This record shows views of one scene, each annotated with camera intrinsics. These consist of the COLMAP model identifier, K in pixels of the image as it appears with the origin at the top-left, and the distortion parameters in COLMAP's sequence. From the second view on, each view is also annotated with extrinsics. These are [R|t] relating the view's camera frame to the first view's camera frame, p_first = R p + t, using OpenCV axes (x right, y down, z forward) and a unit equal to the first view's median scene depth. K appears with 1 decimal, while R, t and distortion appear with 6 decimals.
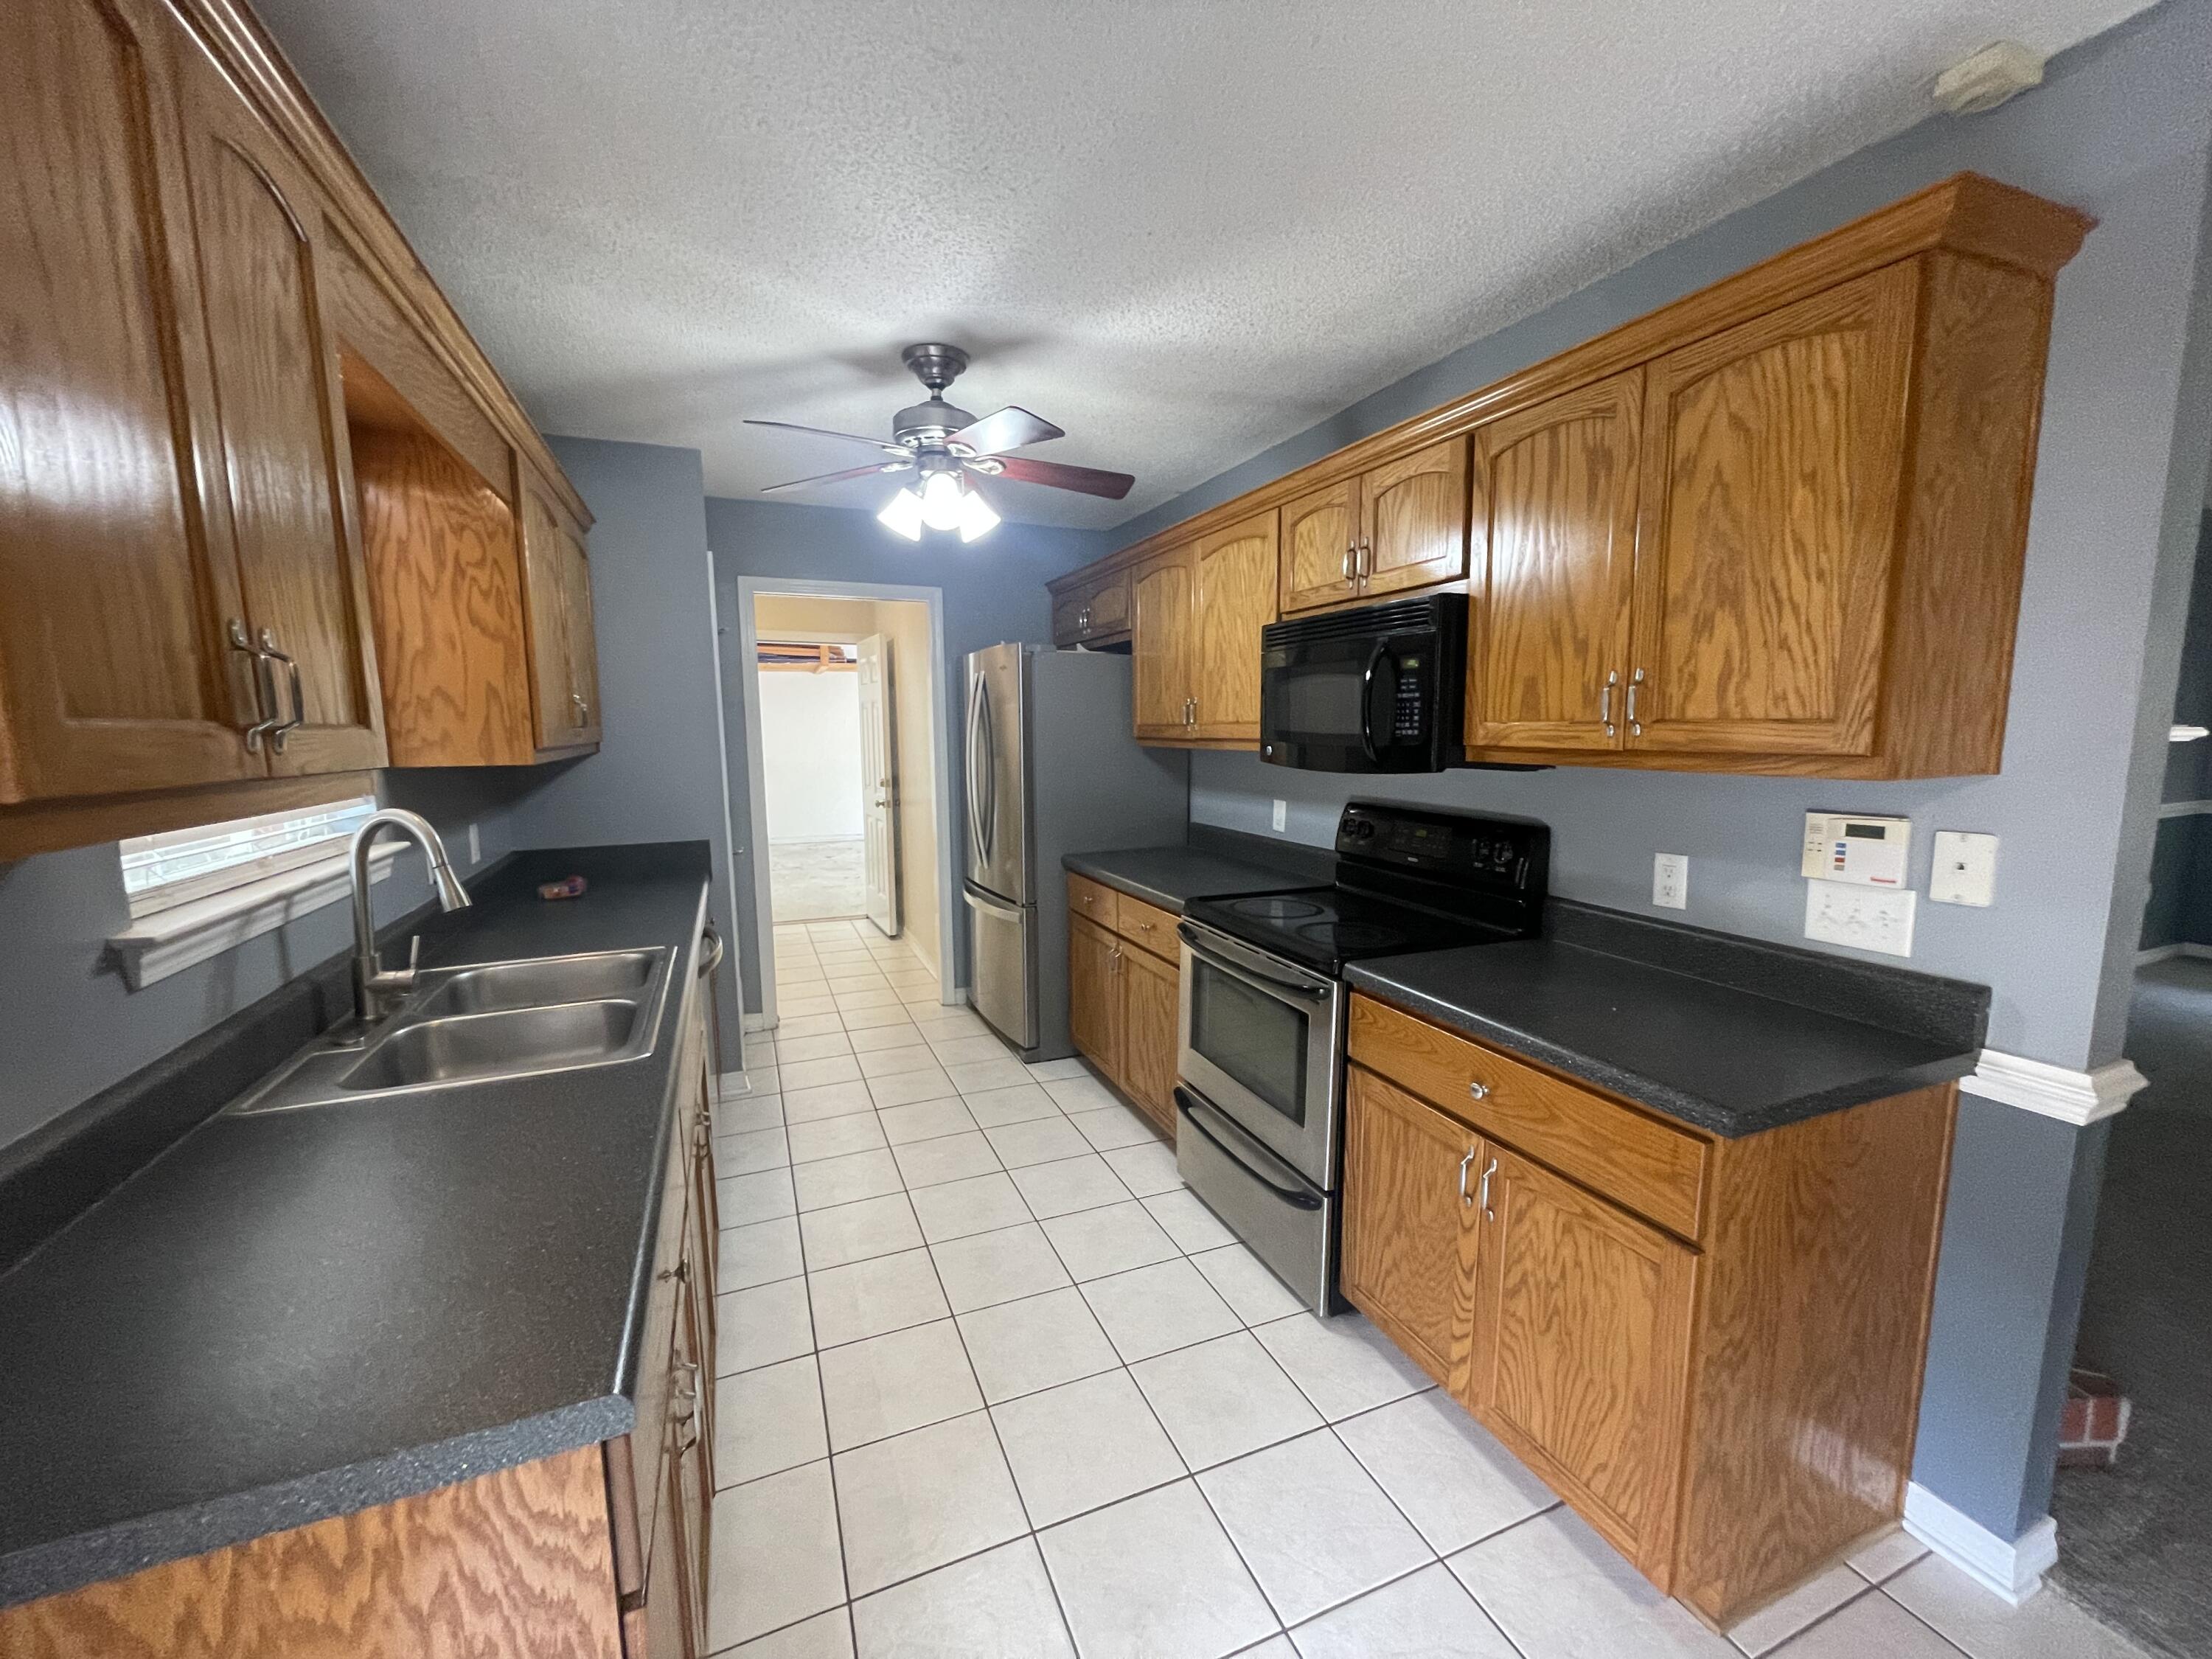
lens RADIAL K [[897.4, 0, 1111.4], [0, 897.4, 838.2], [0, 0, 1]] dist [-0.000320, -0.000083]
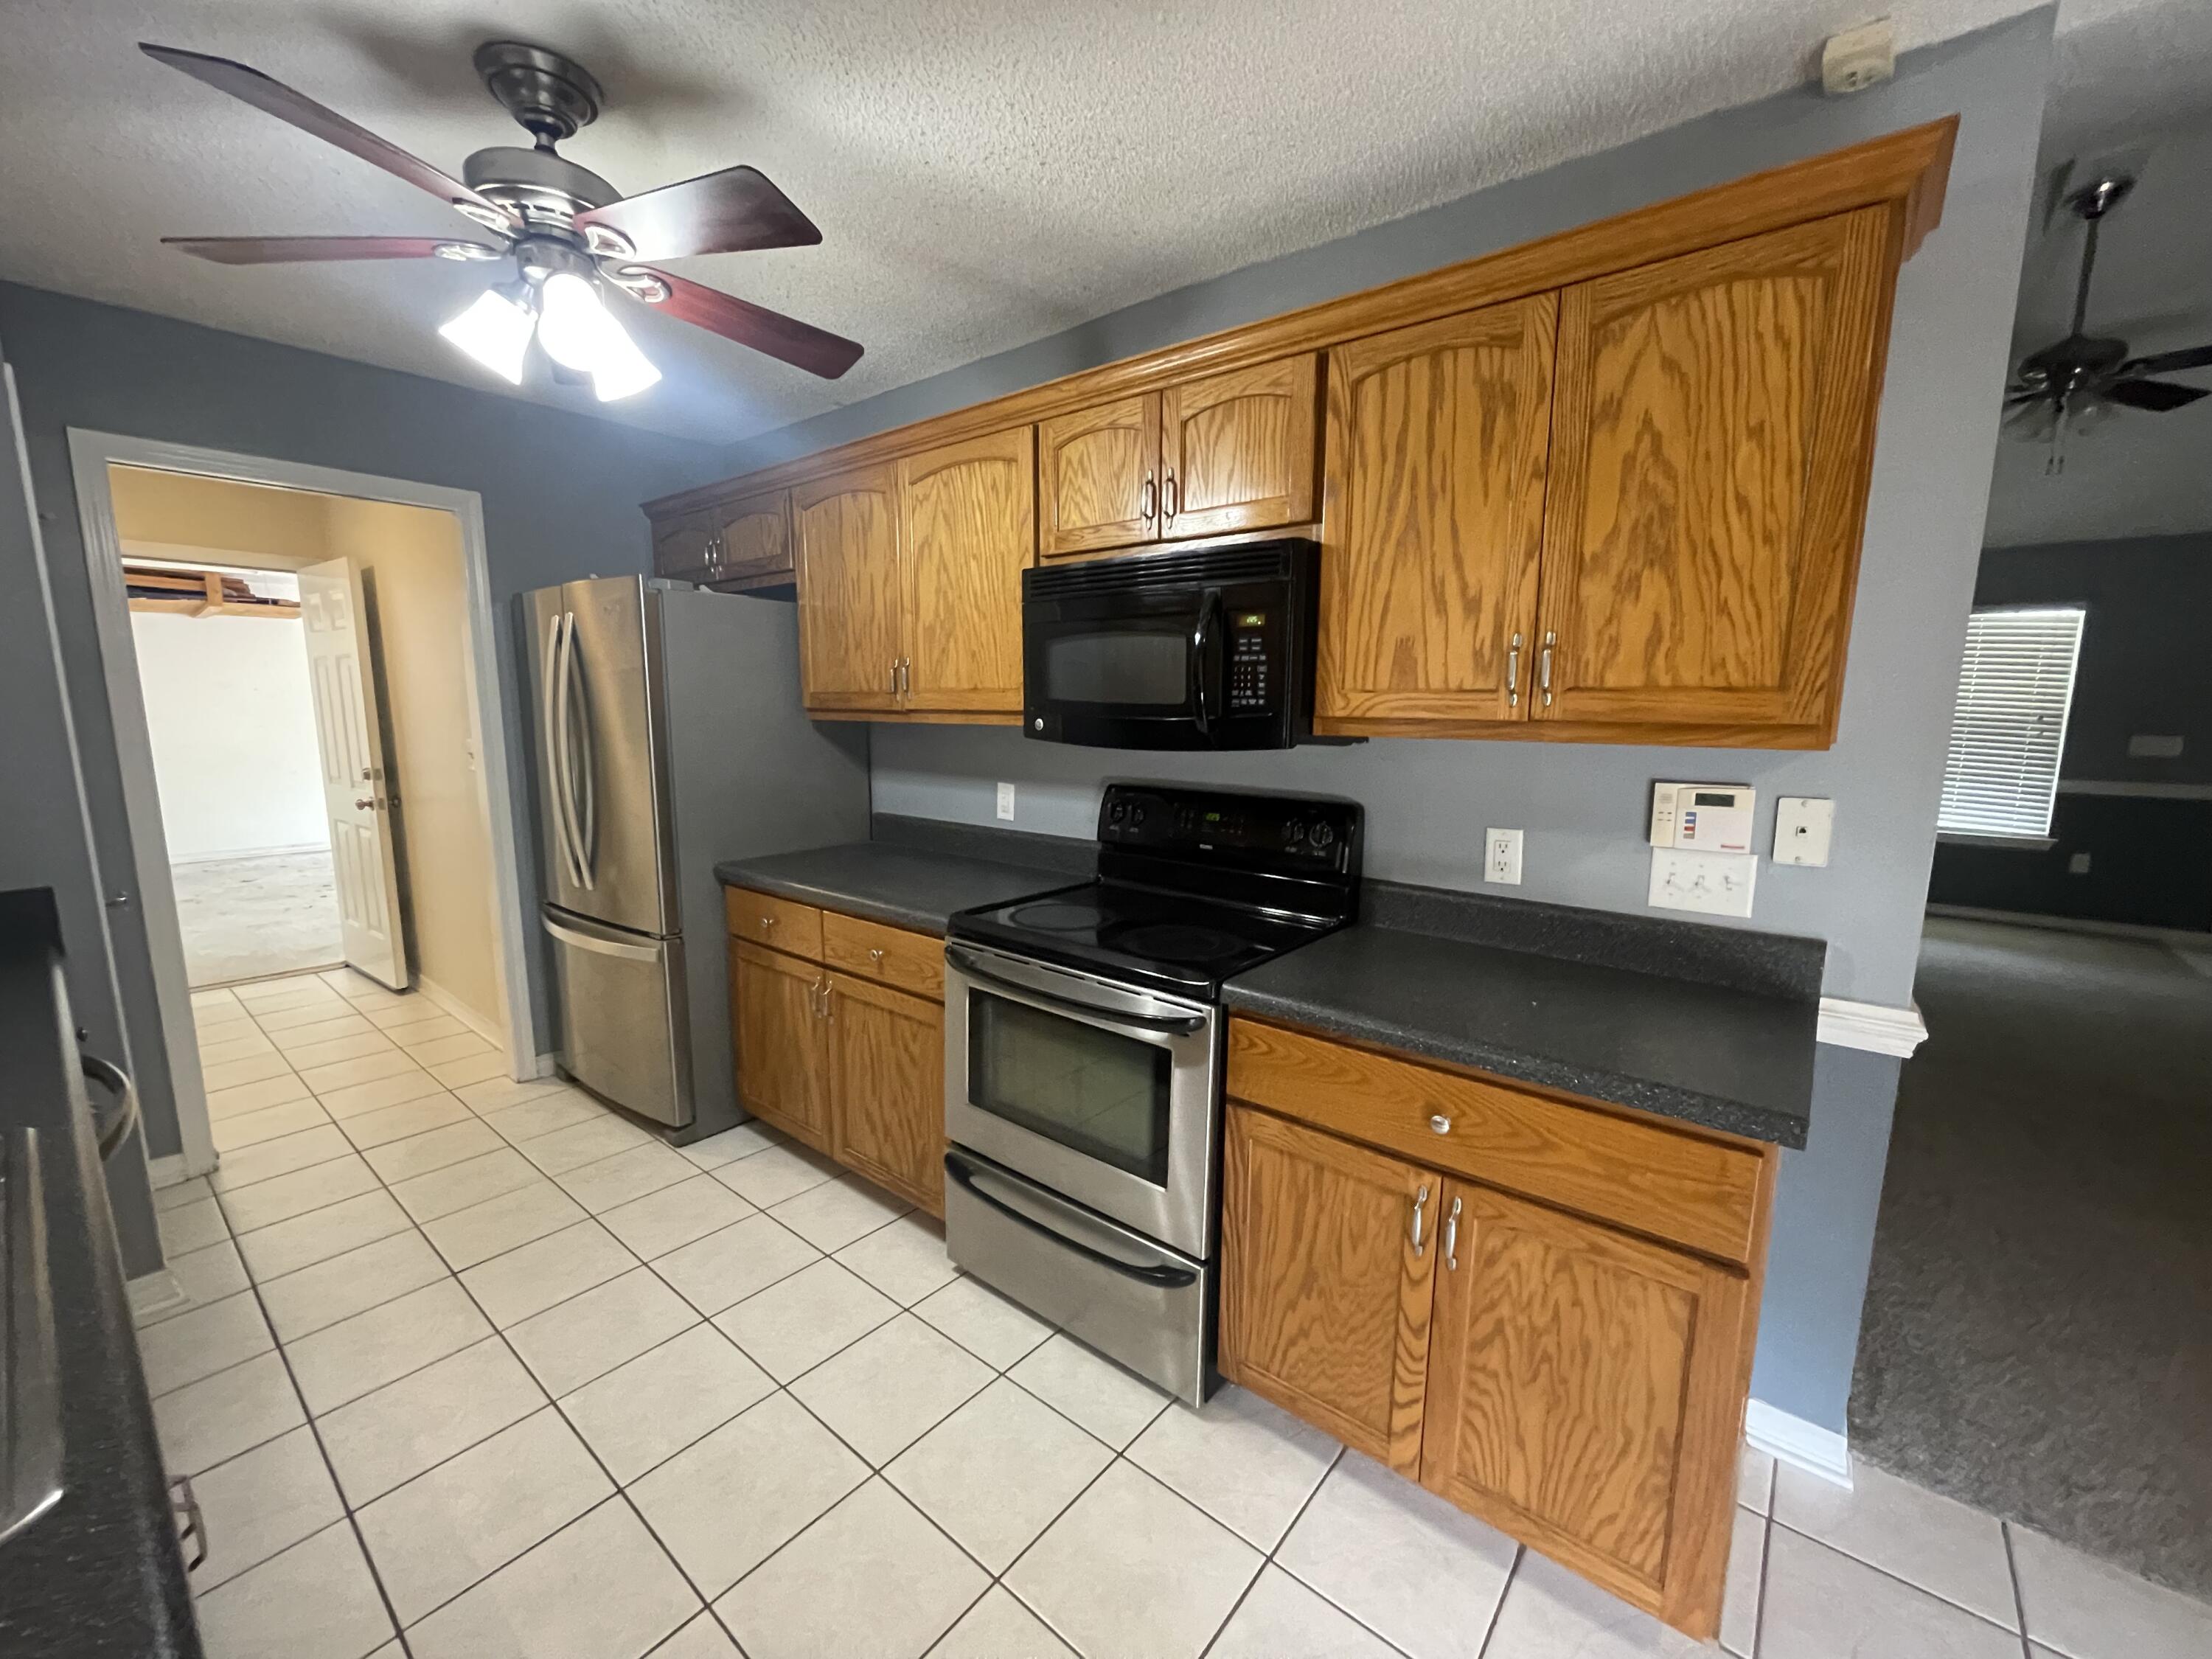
lens RADIAL K [[897.4, 0, 1111.4], [0, 897.4, 838.2], [0, 0, 1]] dist [-0.000320, -0.000083]
pose [[0.884262, -0.060226, 0.463092, -0.196506], [0.048592, 0.998132, 0.037025, -0.027779], [-0.464457, -0.010237, 0.885537, 0.320497]]
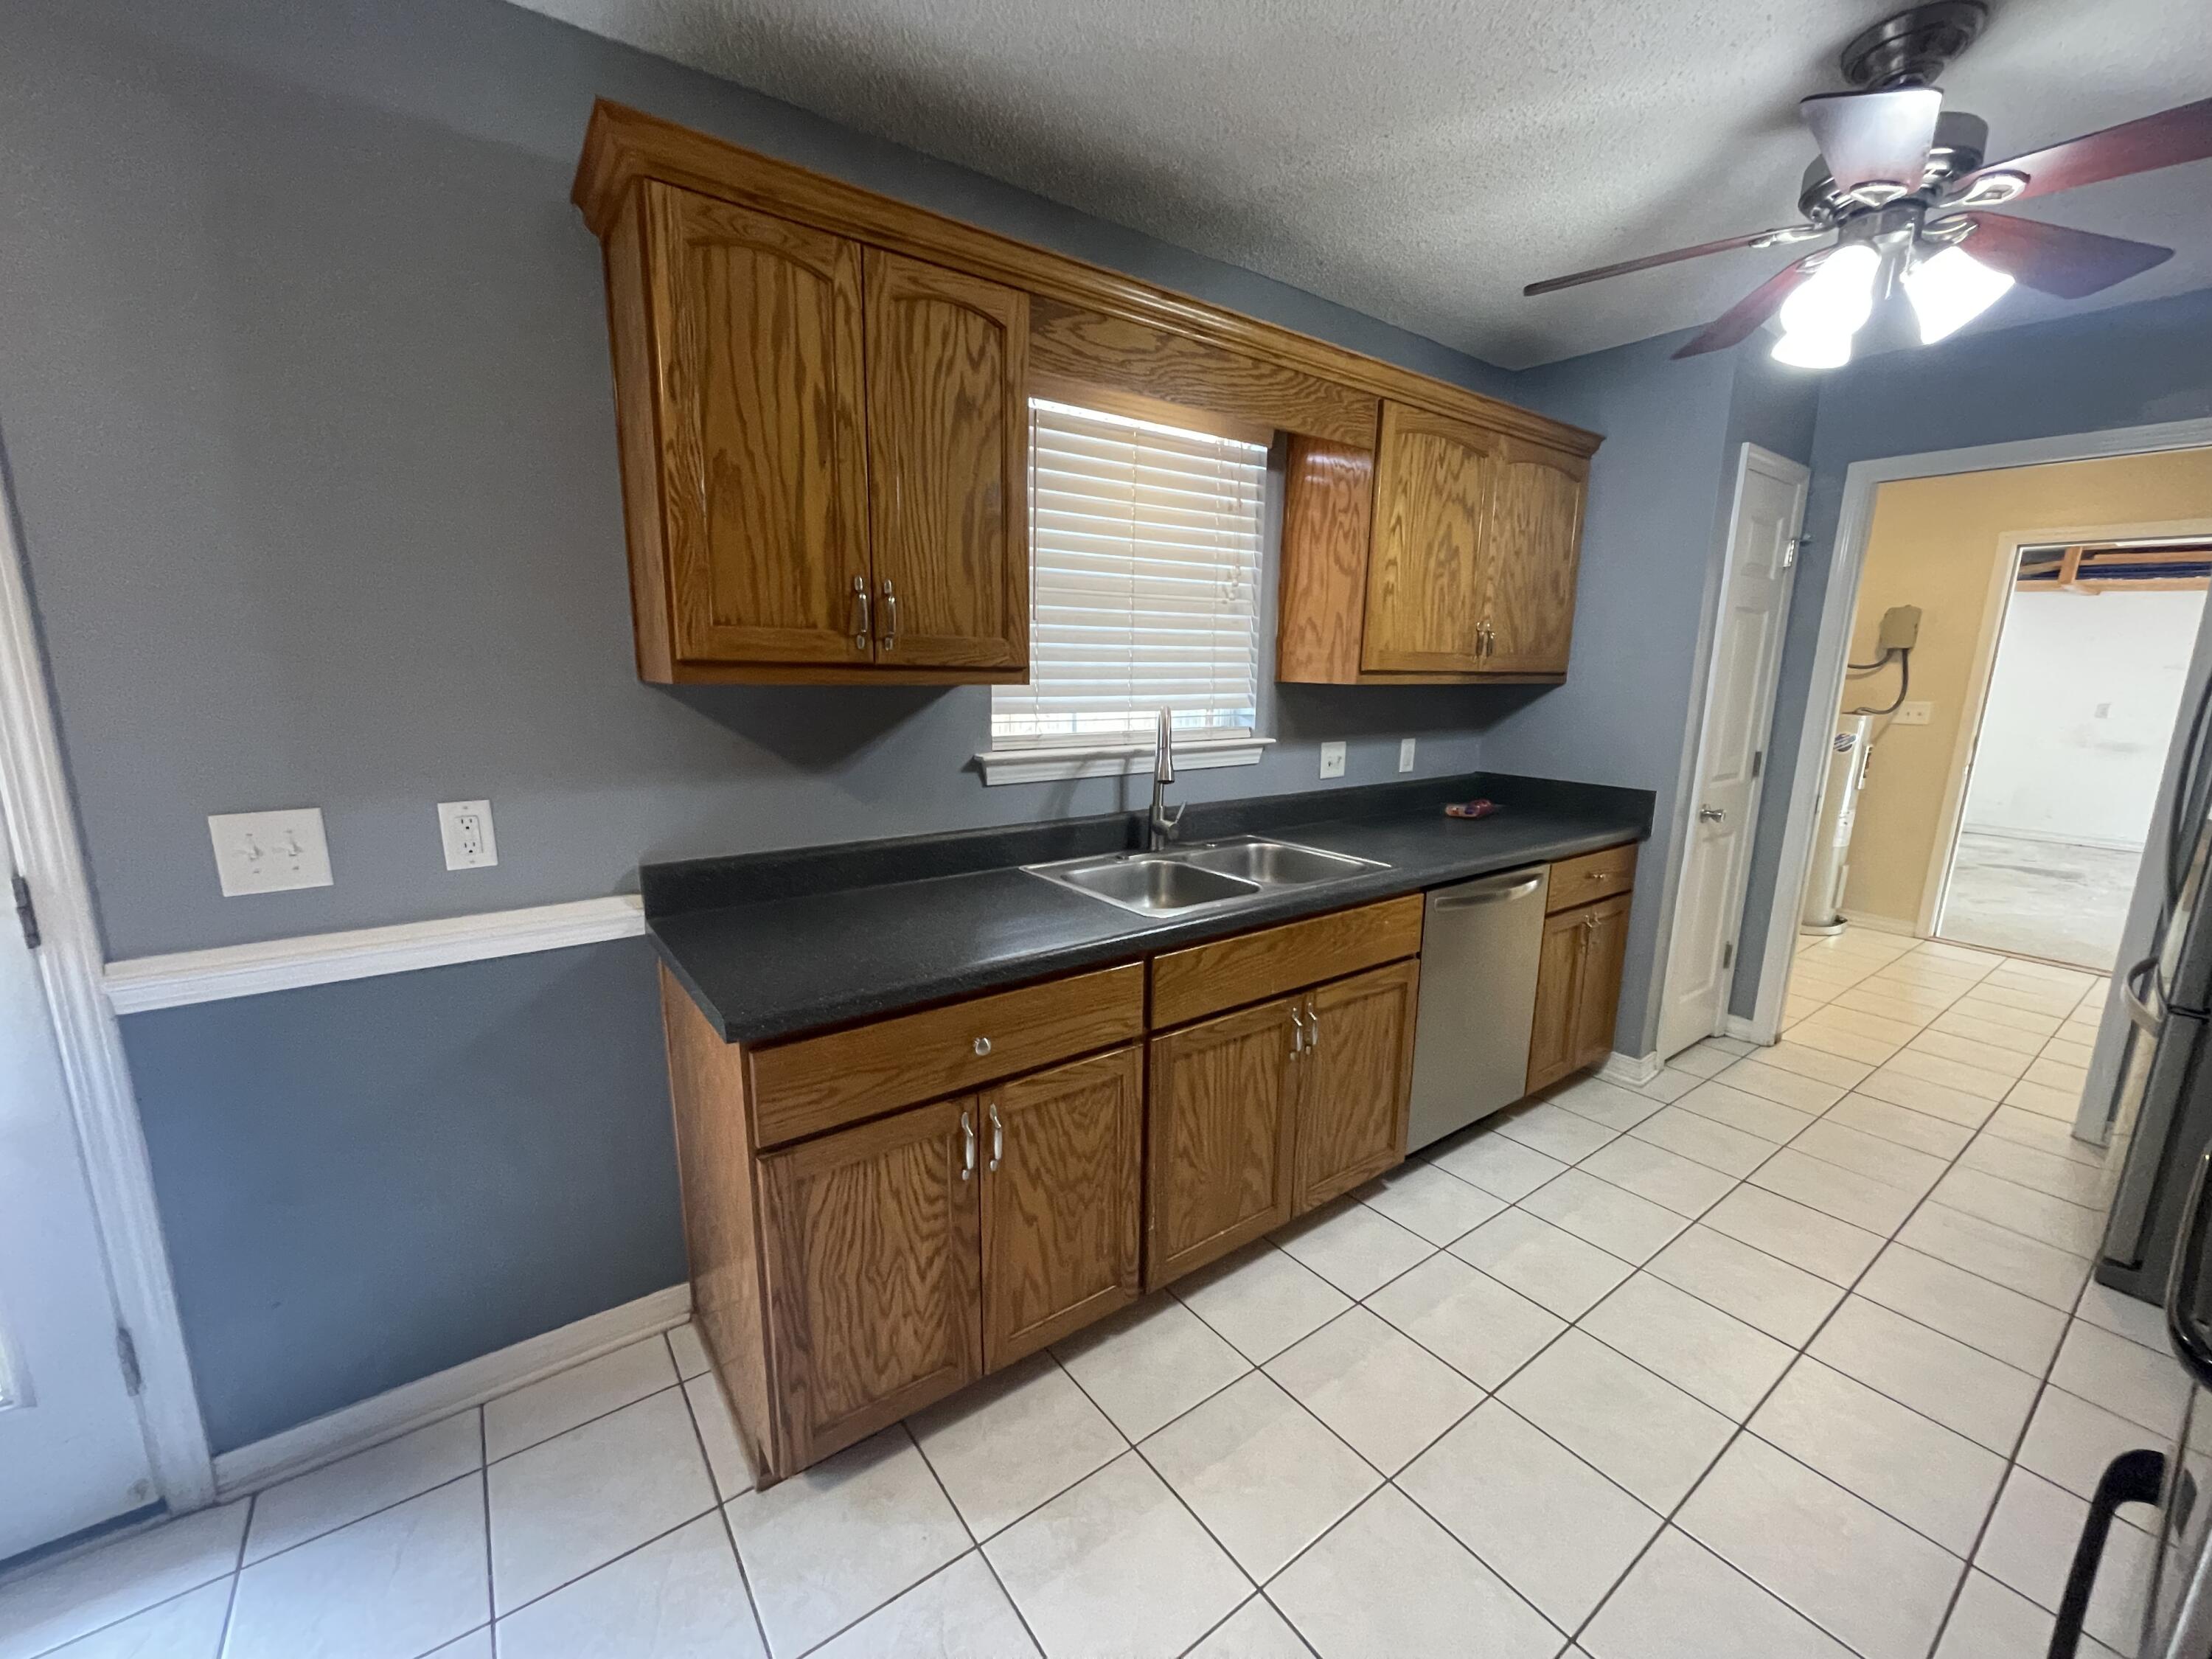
lens RADIAL K [[896.5, 0, 1111.0], [0, 896.5, 840.8], [0, 0, 1]] dist [0.001170, 0.000163]
pose [[0.231675, 0.202482, -0.951487, 0.436250], [-0.141449, 0.974715, 0.172984, -0.043662], [0.962455, 0.094511, 0.254458, 0.453194]]
